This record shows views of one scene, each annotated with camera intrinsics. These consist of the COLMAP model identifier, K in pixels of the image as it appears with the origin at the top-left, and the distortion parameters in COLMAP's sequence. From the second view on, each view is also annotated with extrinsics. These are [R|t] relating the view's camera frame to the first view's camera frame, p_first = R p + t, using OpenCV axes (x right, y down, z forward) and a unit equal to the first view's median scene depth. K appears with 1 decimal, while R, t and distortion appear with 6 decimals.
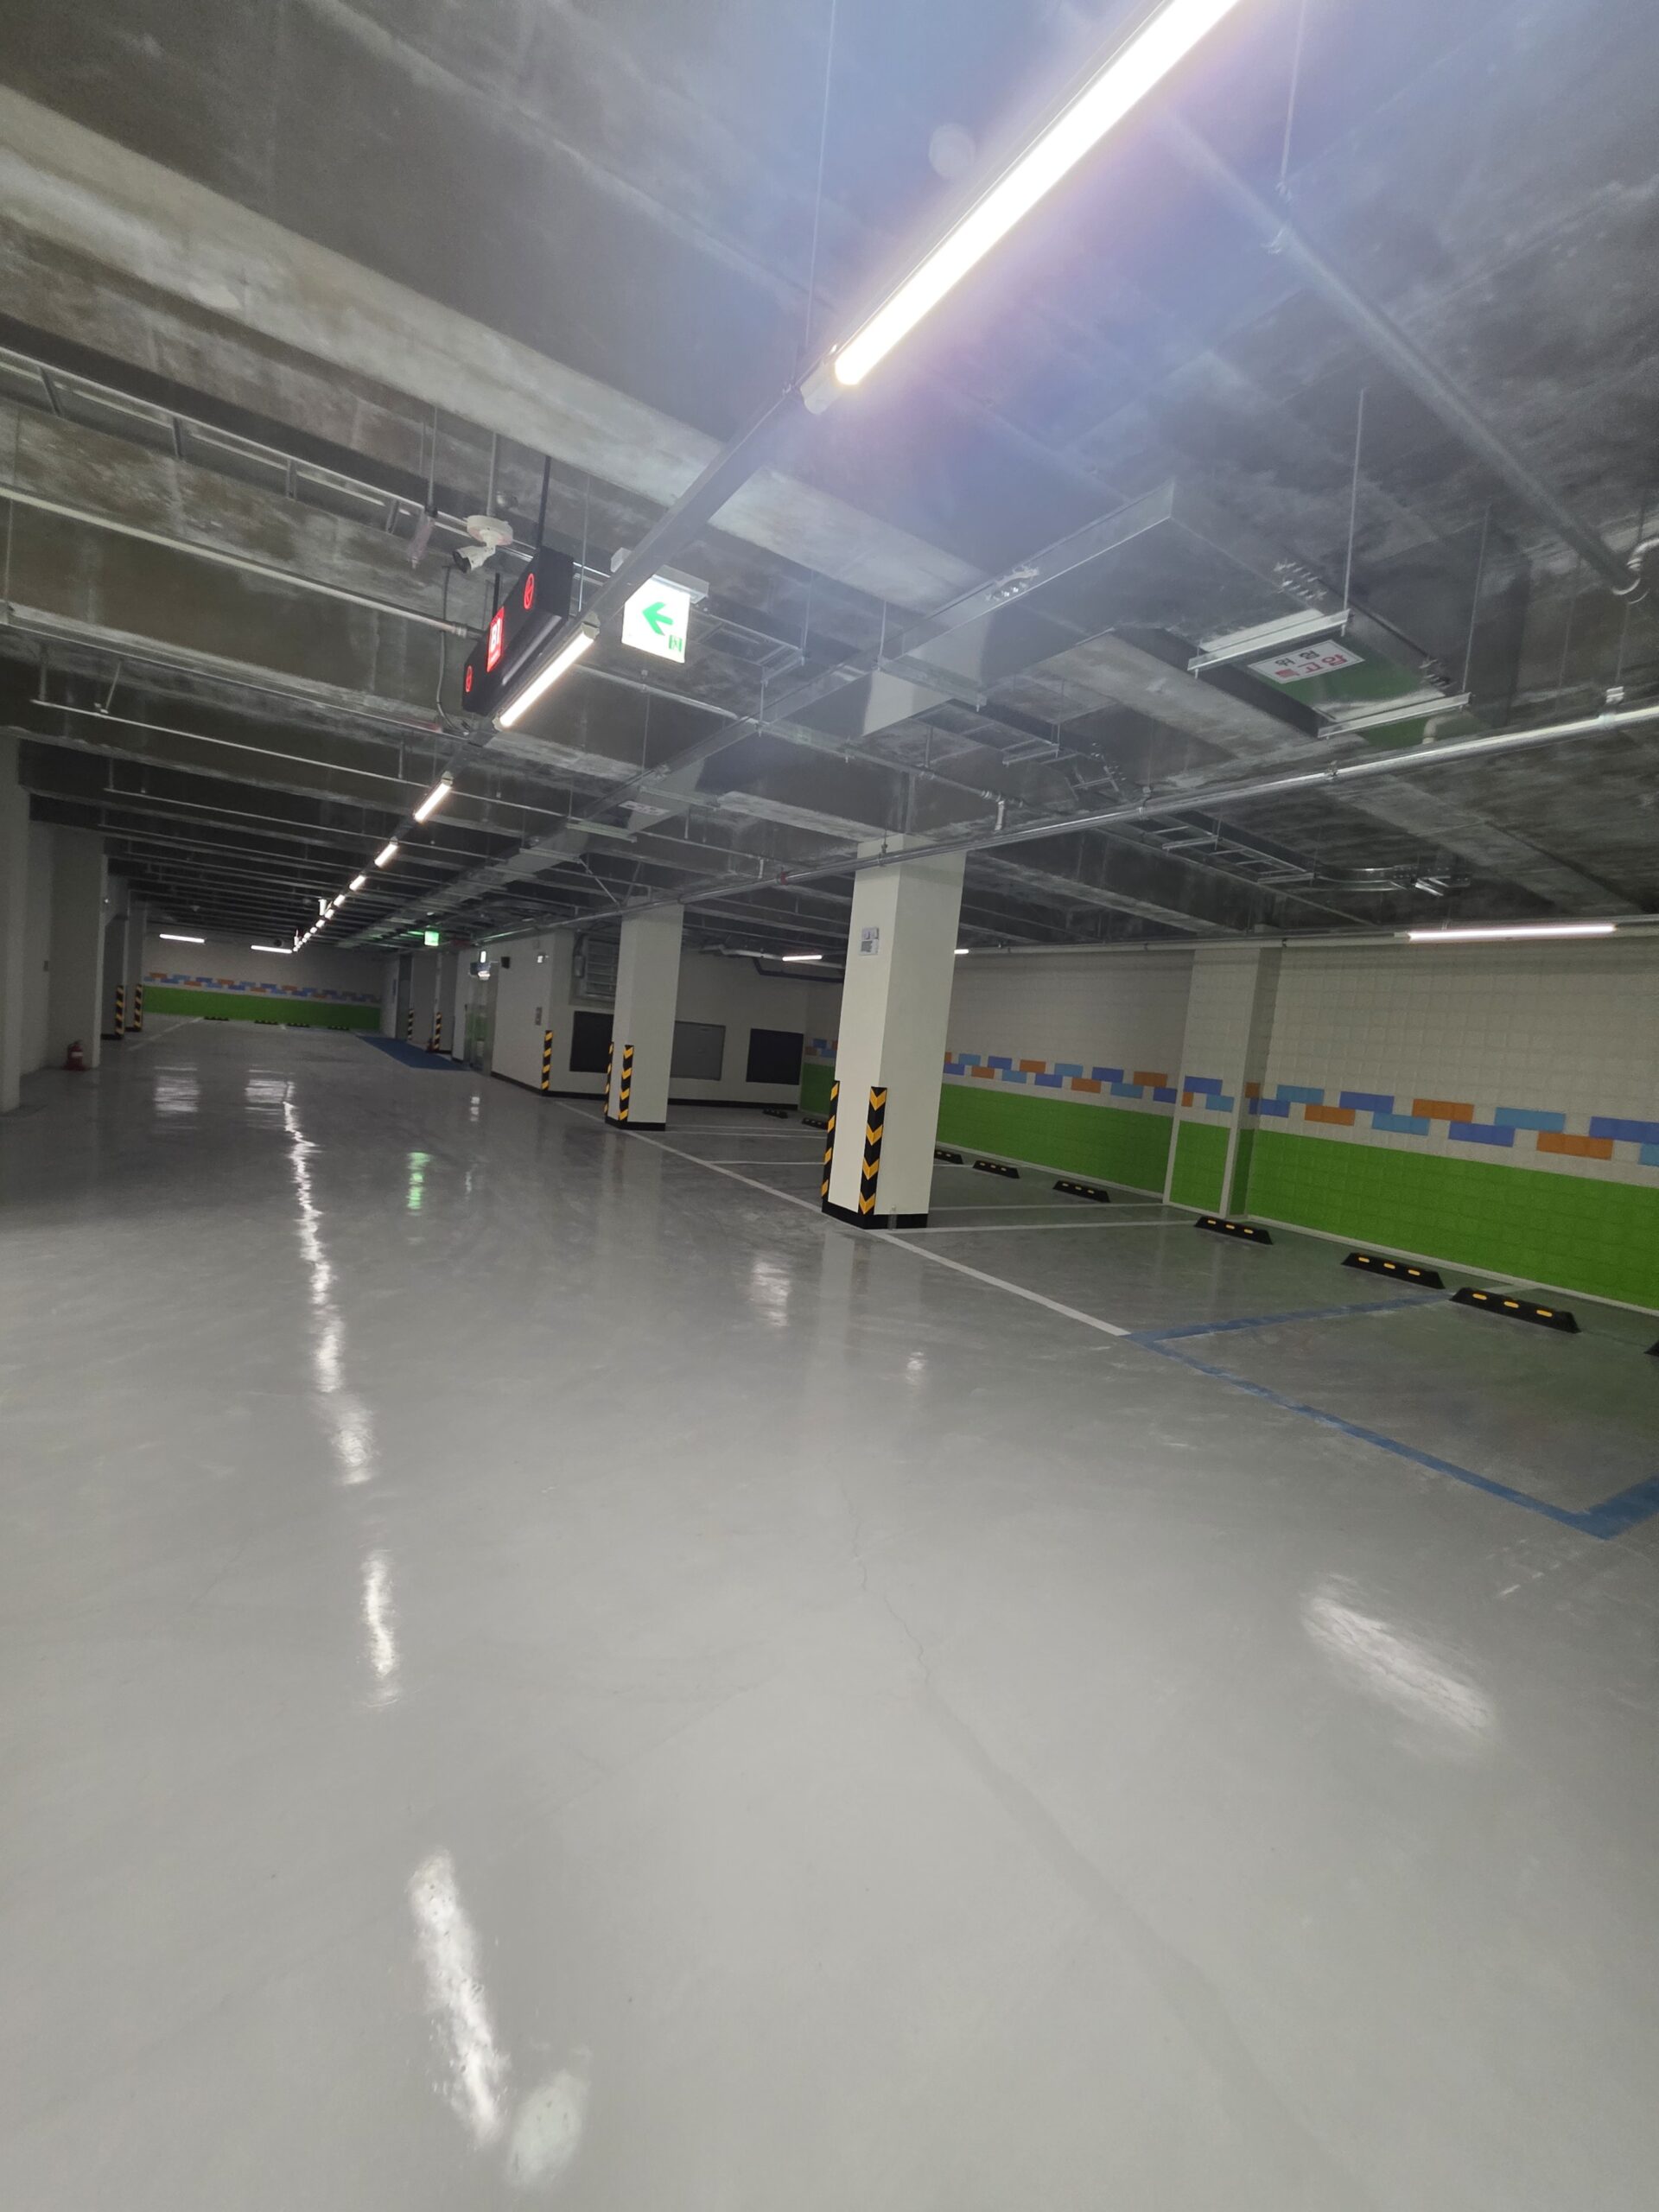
lens RADIAL K [[891.1, 0, 829.5], [0, 891.1, 1106.0], [0, 0, 1]] dist [0.001374, 0.000172]
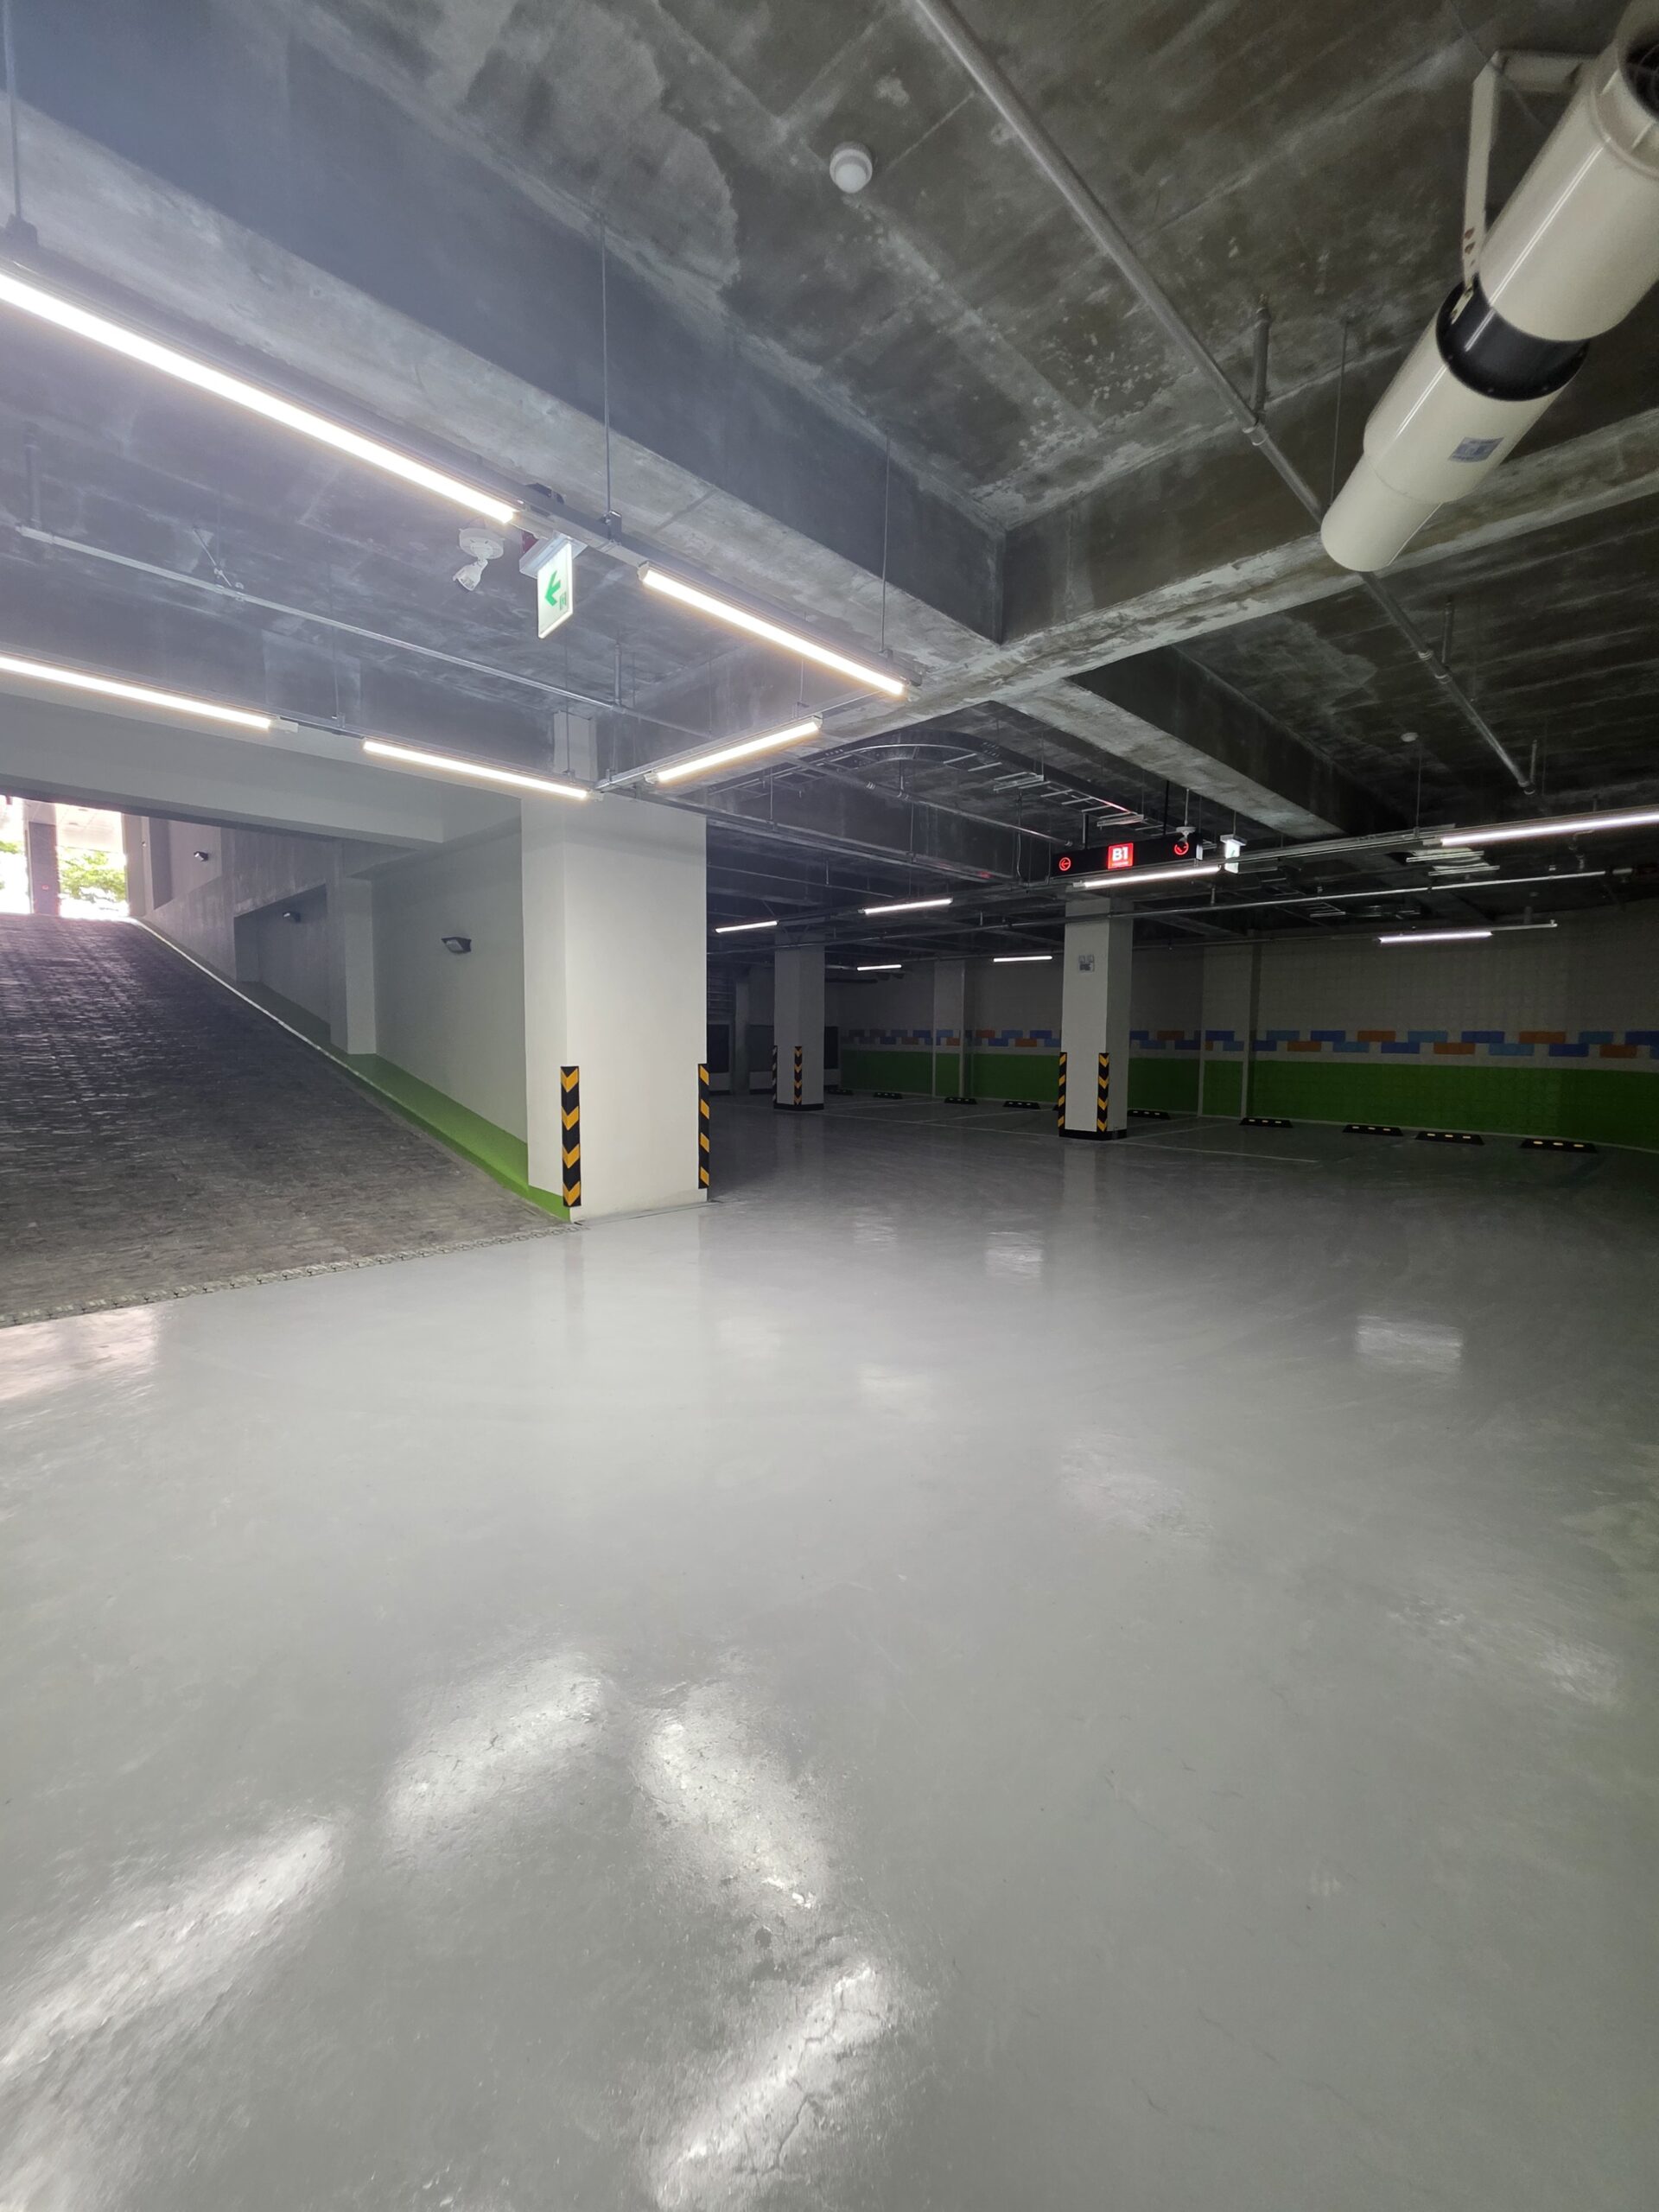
lens RADIAL K [[891.1, 0, 829.5], [0, 891.1, 1106.0], [0, 0, 1]] dist [0.001374, 0.000172]
pose [[0.970959, -0.110112, 0.212400, -0.604037], [0.106070, 0.993895, 0.030365, -0.022057], [-0.214447, -0.006954, 0.976711, -0.370183]]
